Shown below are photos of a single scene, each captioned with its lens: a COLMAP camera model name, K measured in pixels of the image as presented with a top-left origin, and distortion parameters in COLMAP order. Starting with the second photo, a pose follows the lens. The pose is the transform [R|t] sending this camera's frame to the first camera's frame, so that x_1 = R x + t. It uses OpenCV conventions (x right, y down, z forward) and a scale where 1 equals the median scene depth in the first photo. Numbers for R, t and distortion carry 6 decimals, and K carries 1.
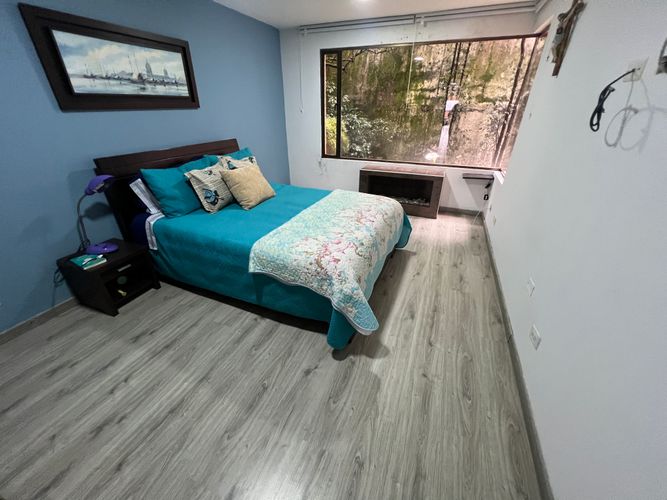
lens RADIAL K [[267.7, 0, 332.5], [0, 267.7, 248.8], [0, 0, 1]] dist [-0.003263, 0.000596]
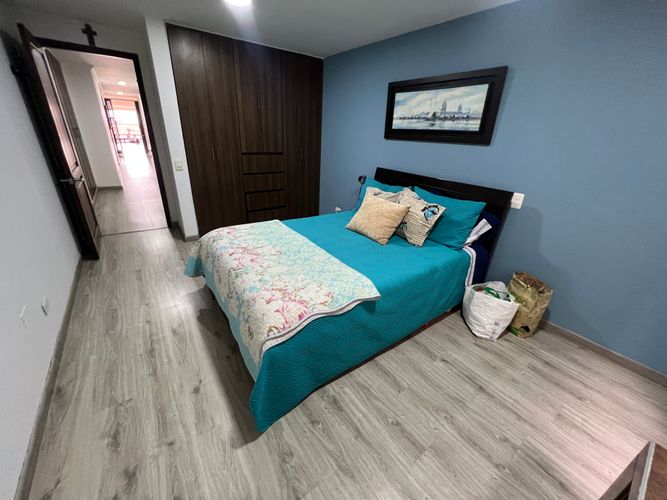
lens RADIAL K [[267.7, 0, 332.5], [0, 267.7, 248.8], [0, 0, 1]] dist [-0.003263, 0.000596]
pose [[-0.522613, 0.317914, -0.791079, 0.620327], [-0.445435, 0.689351, 0.571300, -0.714927], [0.726955, 0.650943, -0.218654, 1.320986]]
